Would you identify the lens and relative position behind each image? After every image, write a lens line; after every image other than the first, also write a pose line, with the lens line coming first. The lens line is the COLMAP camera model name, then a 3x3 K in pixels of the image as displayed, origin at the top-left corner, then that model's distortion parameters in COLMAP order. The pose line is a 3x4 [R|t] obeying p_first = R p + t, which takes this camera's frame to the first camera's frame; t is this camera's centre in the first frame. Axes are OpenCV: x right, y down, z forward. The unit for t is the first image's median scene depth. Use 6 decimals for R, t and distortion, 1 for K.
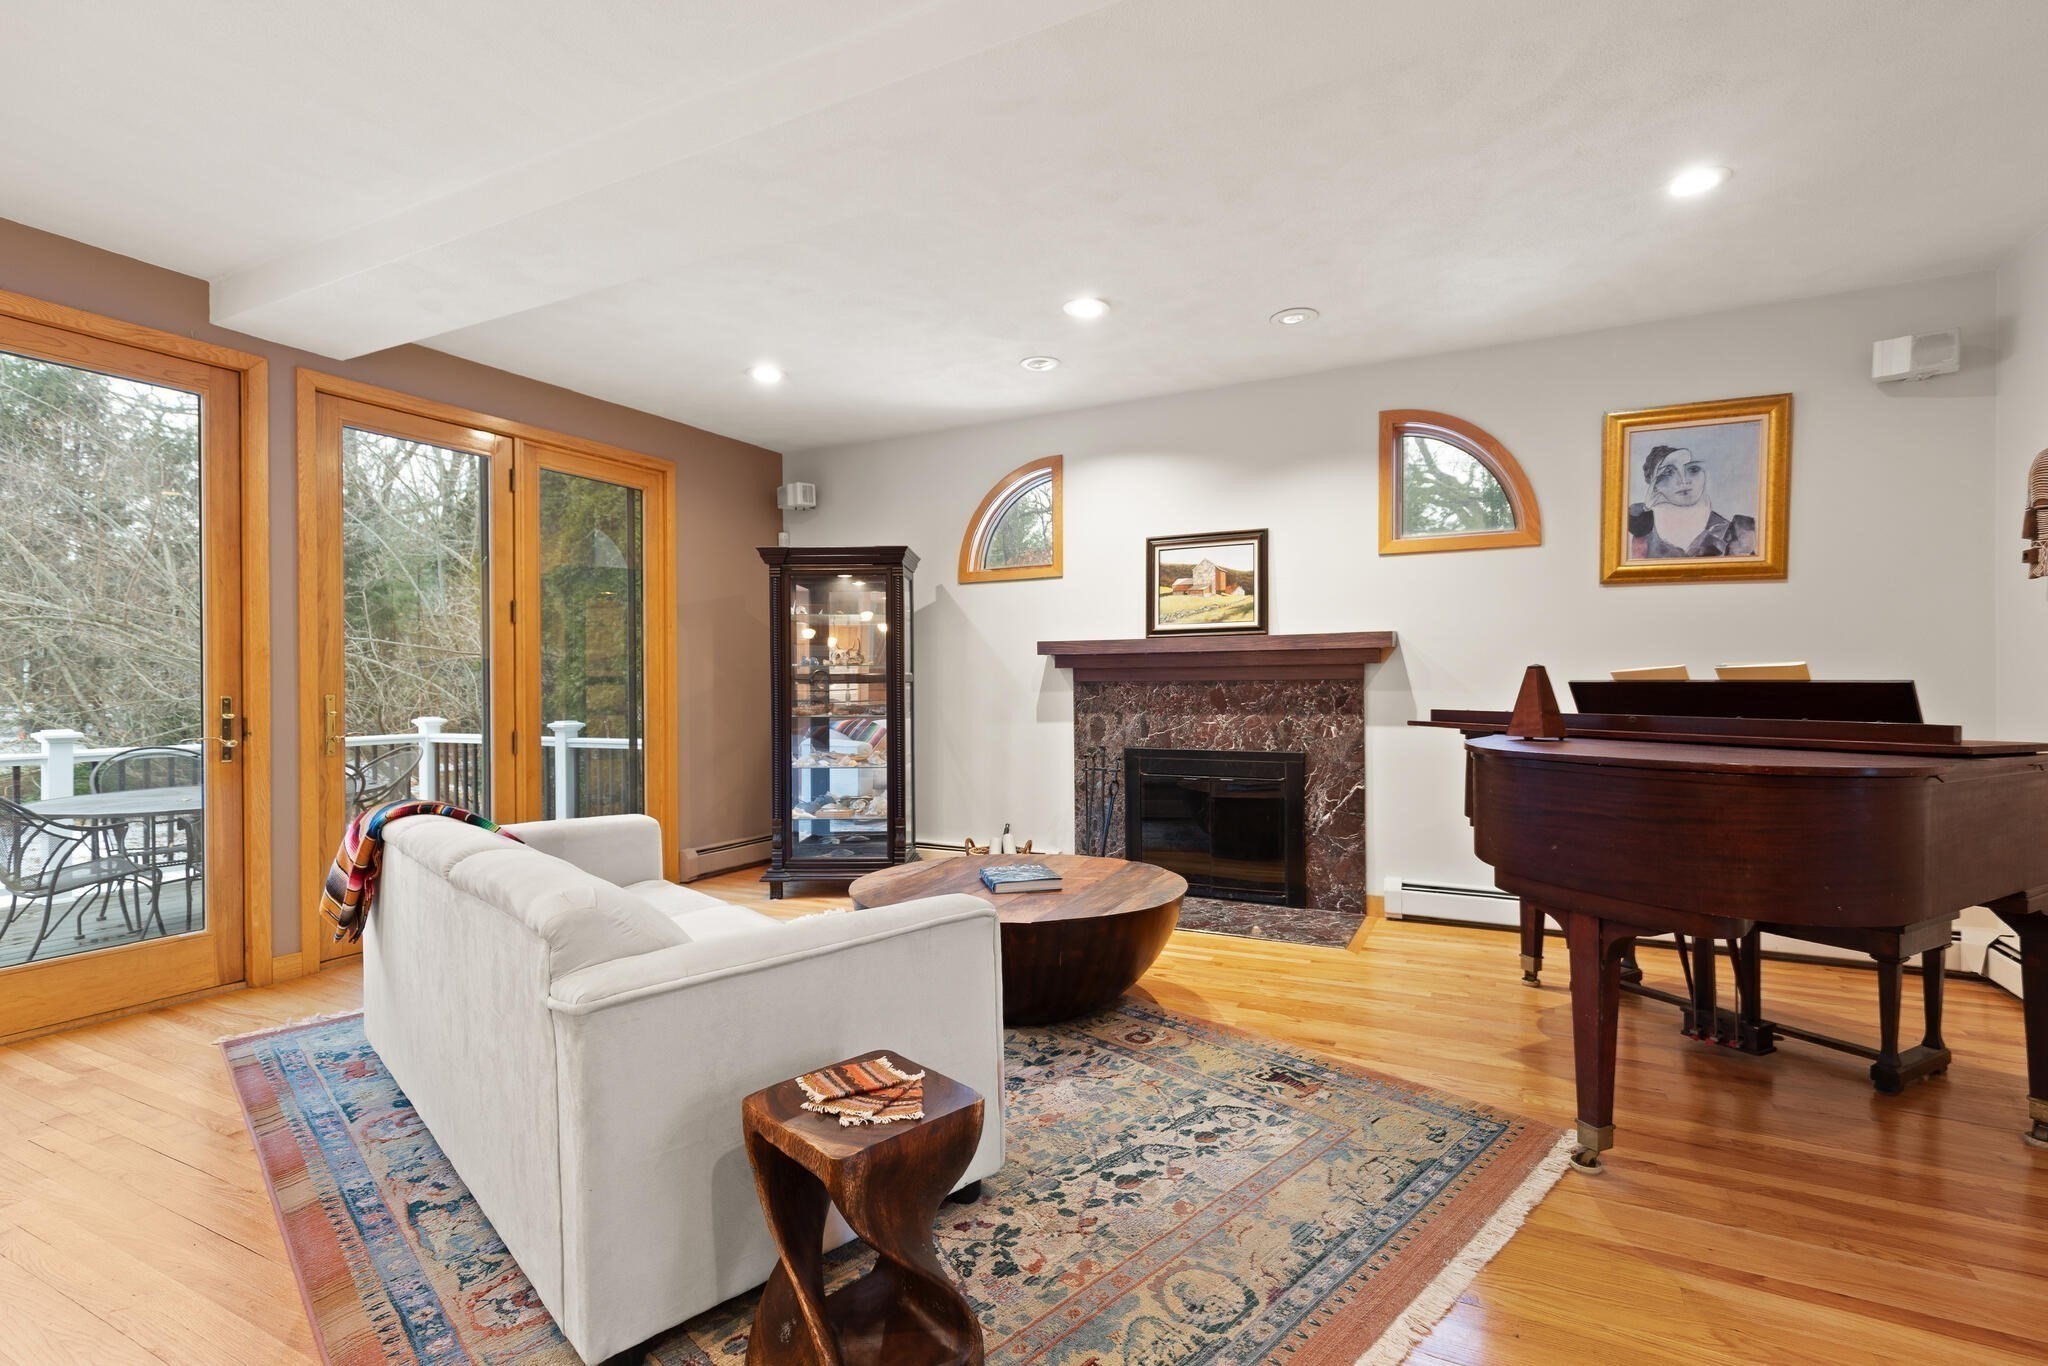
lens RADIAL K [[941.7, 0, 1037.6], [0, 941.7, 683.5], [0, 0, 1]] dist [0.005451, -0.000792]
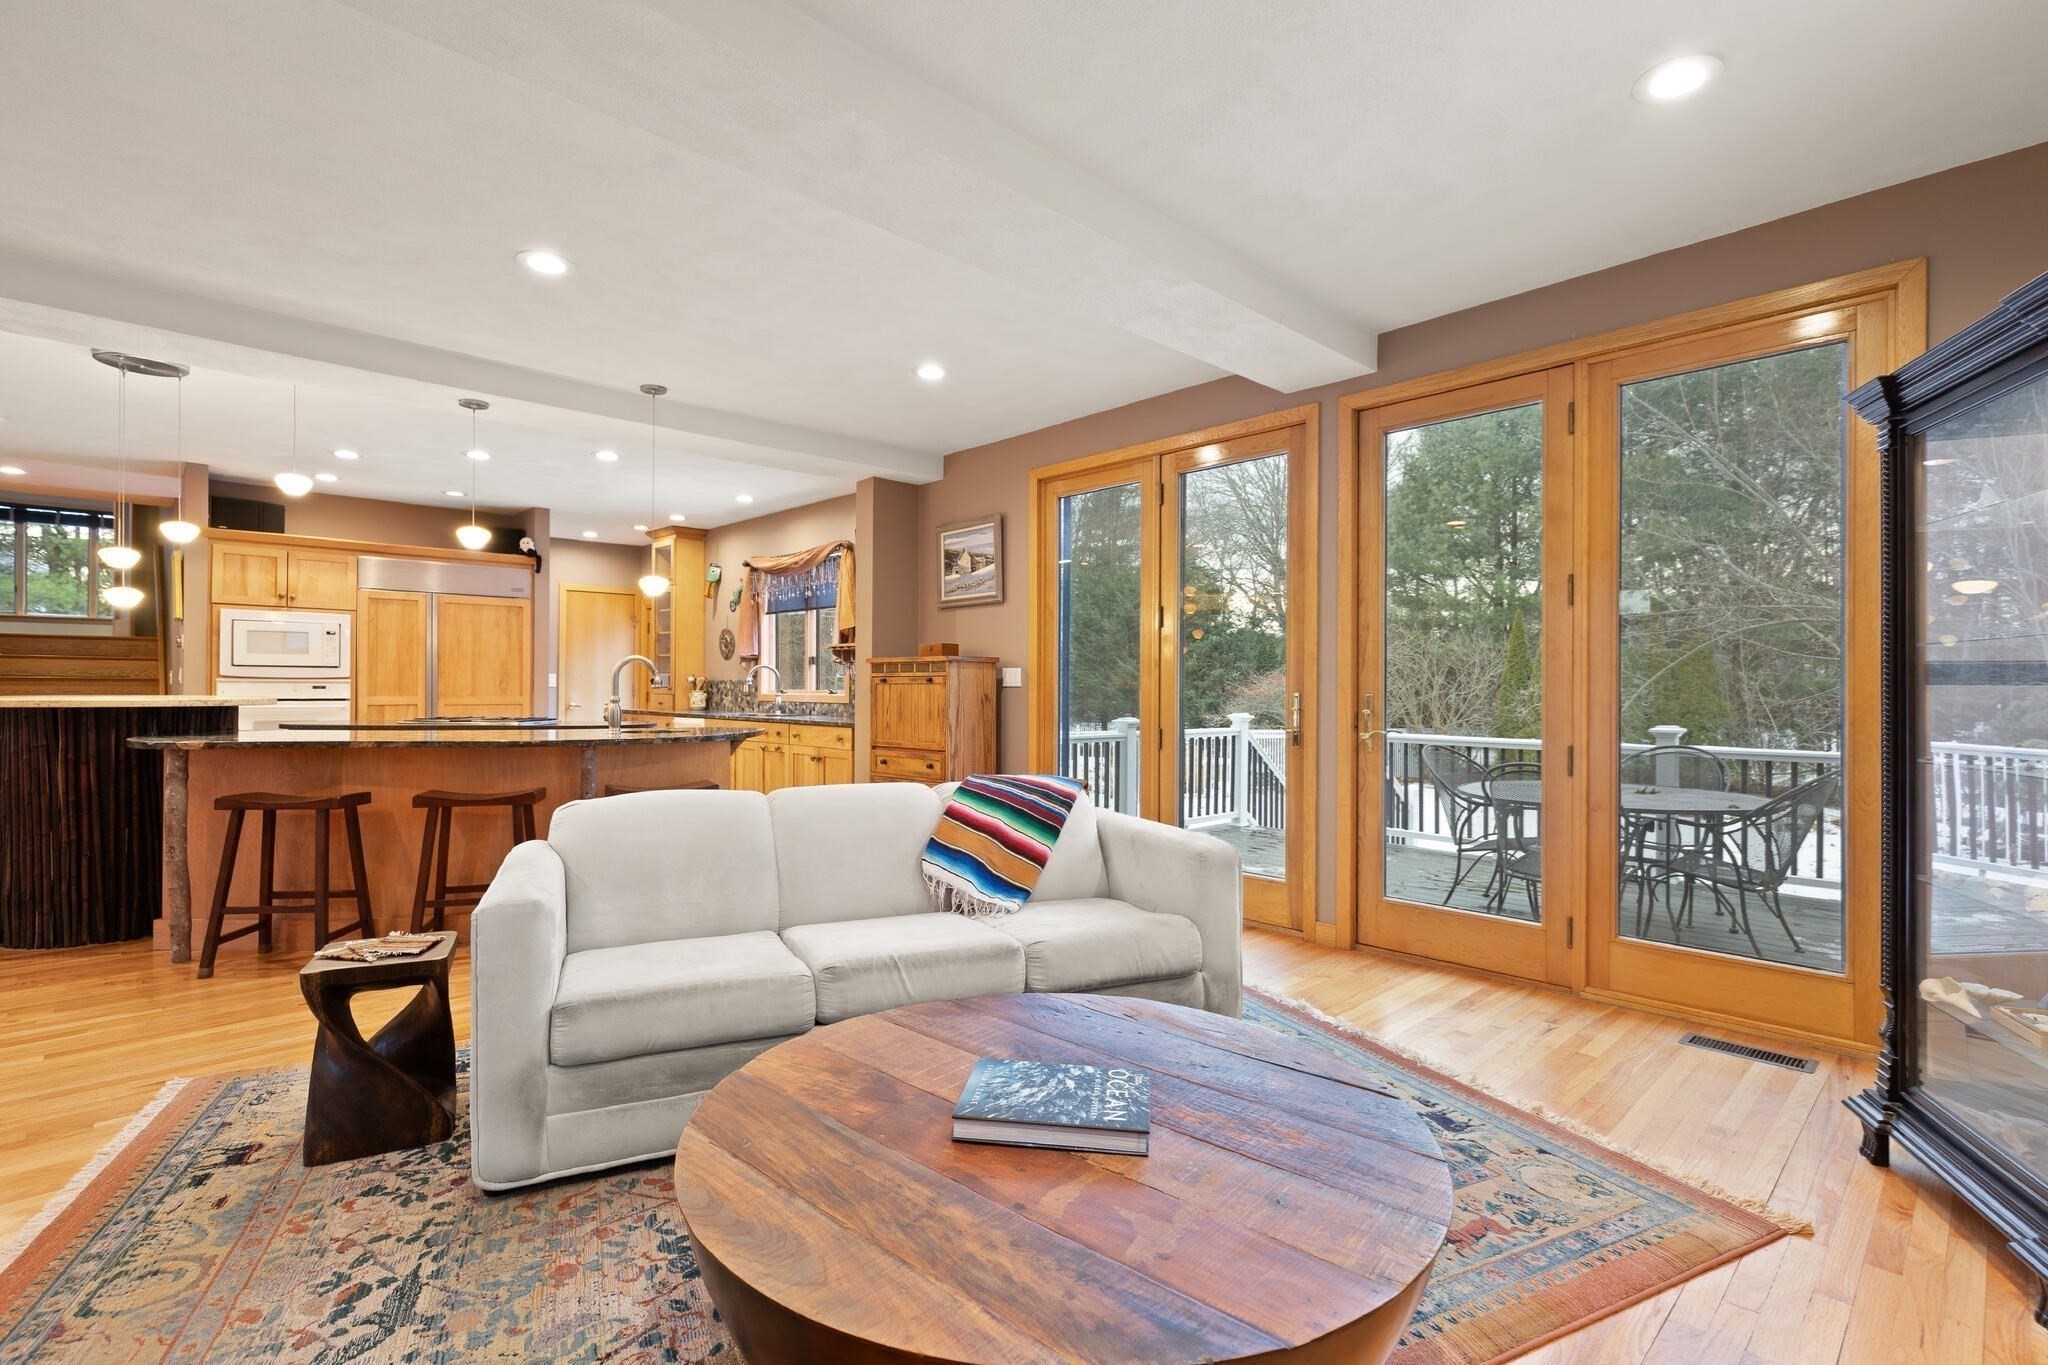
lens RADIAL K [[941.7, 0, 1037.6], [0, 941.7, 683.0], [0, 0, 1]] dist [0.005451, -0.000792]
pose [[-0.322166, 0.000573, -0.946683, 0.345130], [-0.002505, 0.999996, 0.001458, -0.001289], [0.946680, 0.002841, -0.322163, 0.926618]]
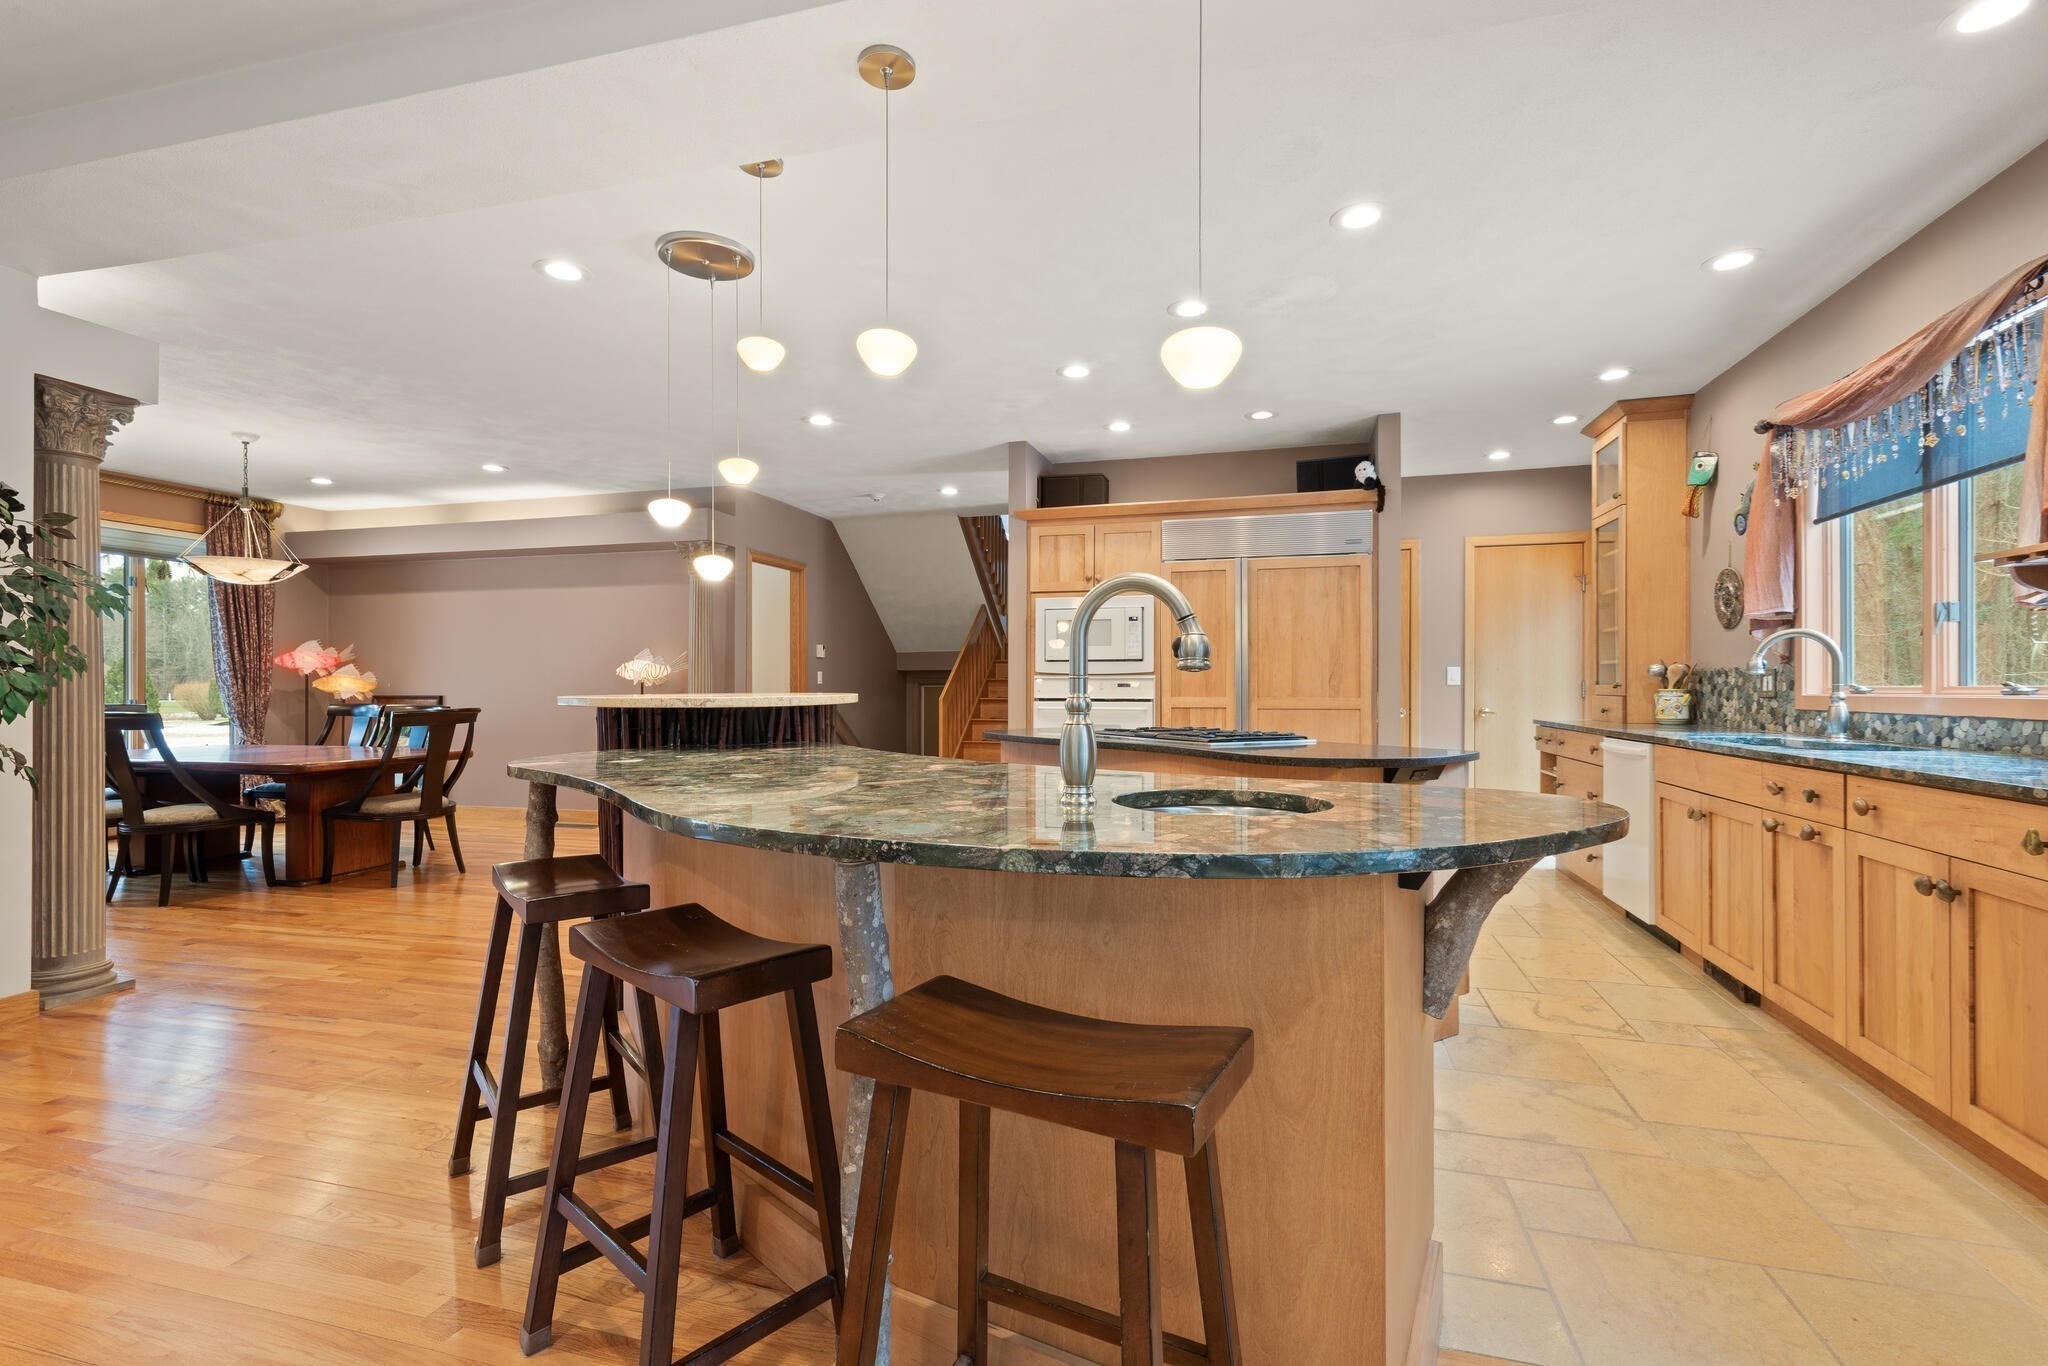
lens RADIAL K [[922.6, 0, 1031.1], [0, 922.6, 687.4], [0, 0, 1]] dist [0.005513, 0.000386]
pose [[-0.980325, 0.006997, -0.197266, -0.442876], [0.007036, 0.999975, 0.000498, 0.013223], [0.197265, -0.000899, -0.980350, 0.468286]]
